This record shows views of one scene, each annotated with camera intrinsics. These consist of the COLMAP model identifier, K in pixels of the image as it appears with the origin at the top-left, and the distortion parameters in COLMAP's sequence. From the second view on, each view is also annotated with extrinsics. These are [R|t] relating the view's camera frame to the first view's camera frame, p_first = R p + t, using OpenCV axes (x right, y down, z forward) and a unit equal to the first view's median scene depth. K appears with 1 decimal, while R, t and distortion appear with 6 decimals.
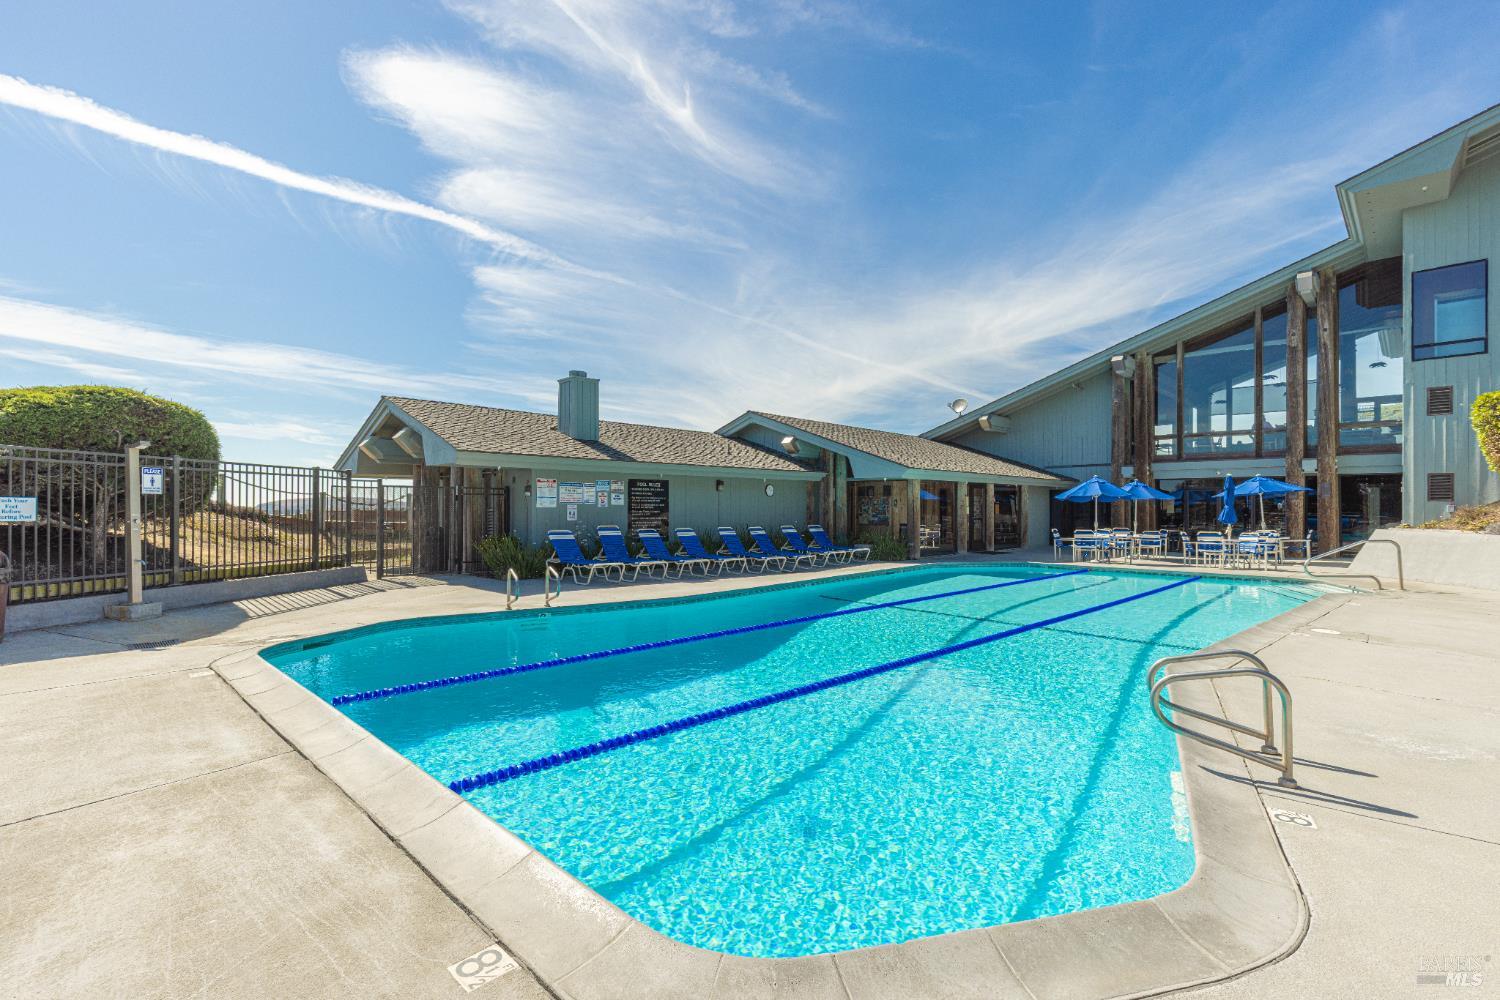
lens RADIAL K [[712.0, 0, 751.0], [0, 712.0, 510.7], [0, 0, 1]] dist [0.044477, -0.001179]
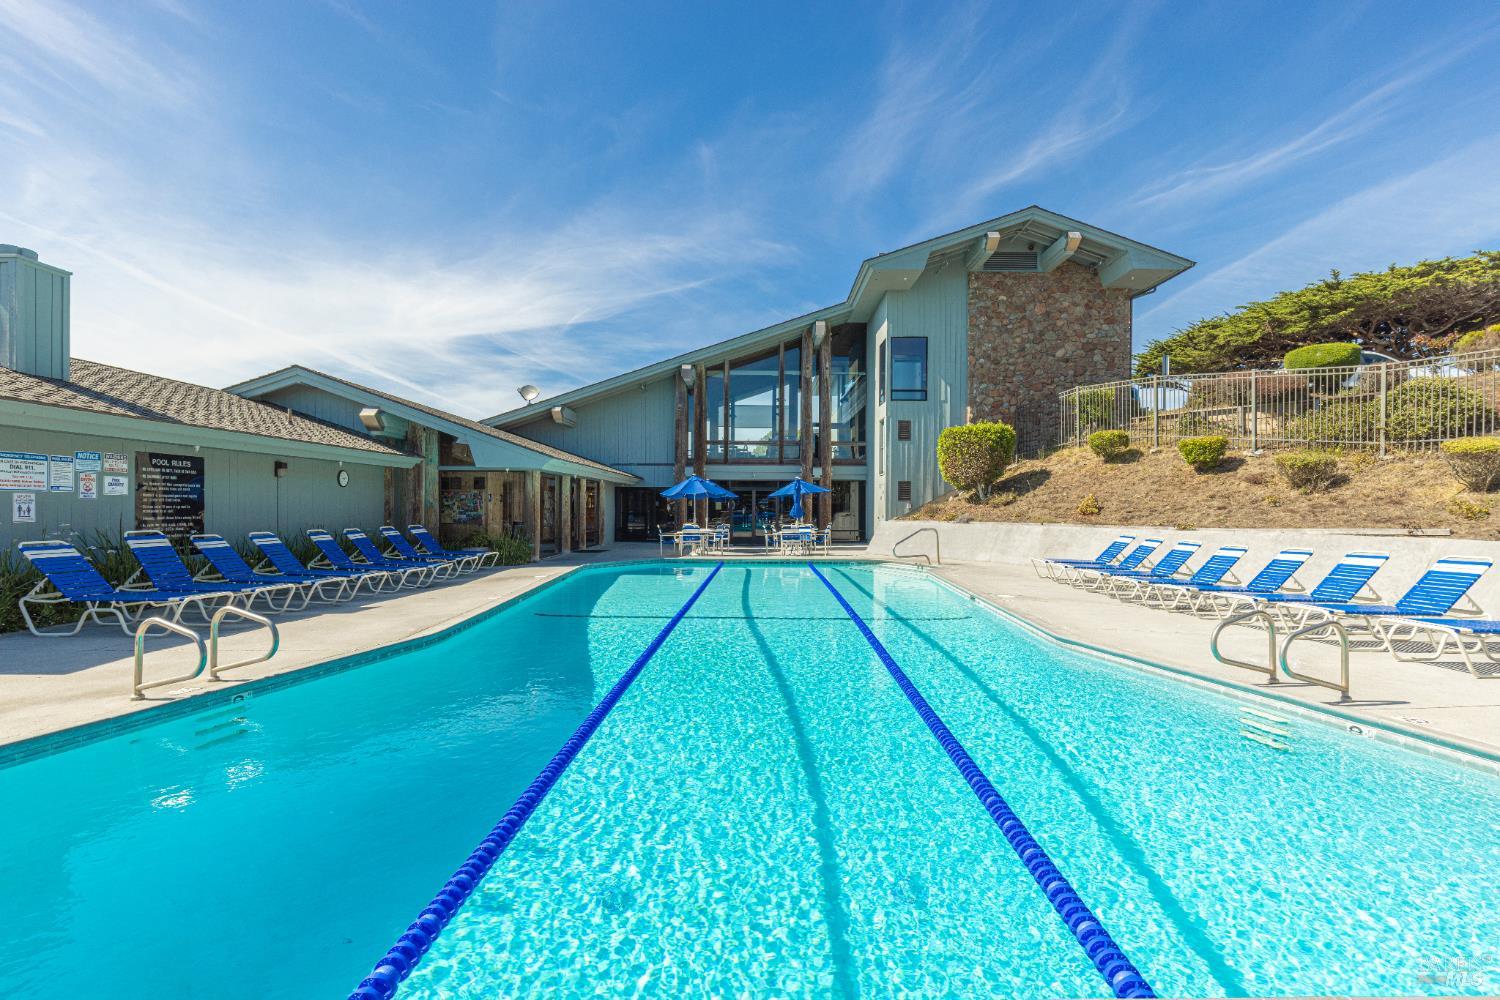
lens RADIAL K [[718.1, 0, 741.6], [0, 718.1, 492.6], [0, 0, 1]] dist [0.017647, -0.001488]
pose [[0.719009, 0.017035, 0.694792, -0.181393], [-0.003725, 0.999780, -0.020658, 0.000118], [-0.694991, 0.012265, 0.718914, 0.168079]]
